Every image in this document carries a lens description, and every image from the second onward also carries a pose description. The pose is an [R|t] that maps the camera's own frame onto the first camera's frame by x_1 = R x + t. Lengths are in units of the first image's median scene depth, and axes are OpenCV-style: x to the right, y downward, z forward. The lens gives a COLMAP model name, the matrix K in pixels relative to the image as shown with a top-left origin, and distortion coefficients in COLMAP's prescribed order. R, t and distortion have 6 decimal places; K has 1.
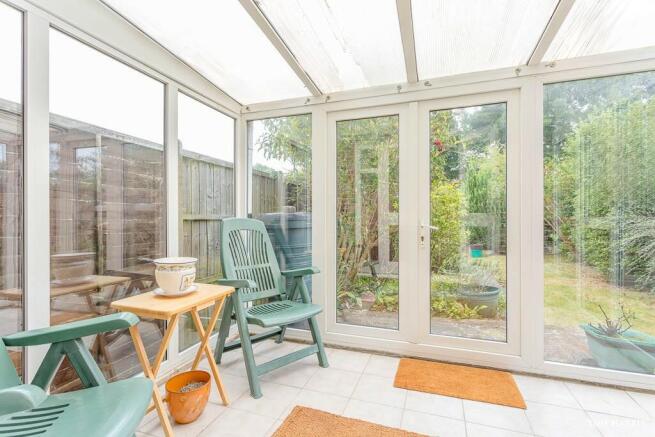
lens RADIAL K [[314.3, 0, 327.8], [0, 314.3, 219.1], [0, 0, 1]] dist [-0.002181, -0.000349]
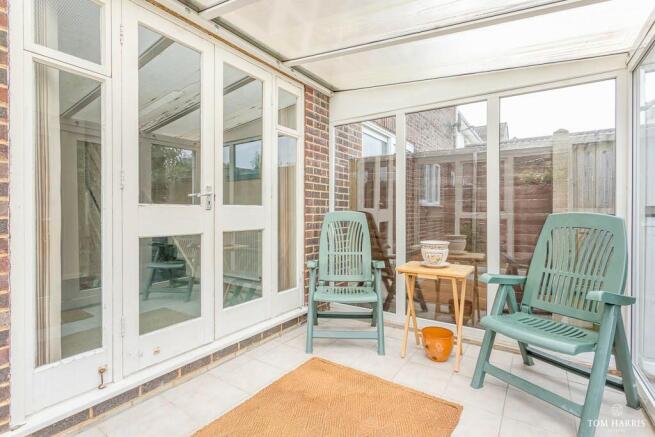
lens RADIAL K [[314.3, 0, 327.7], [0, 314.3, 216.5], [0, 0, 1]] dist [-0.002181, -0.000349]
pose [[-0.248378, 0.005093, -0.968650, 0.759038], [-0.006954, 0.999951, 0.007041, 0.009725], [0.968638, 0.008485, -0.248331, 0.685623]]
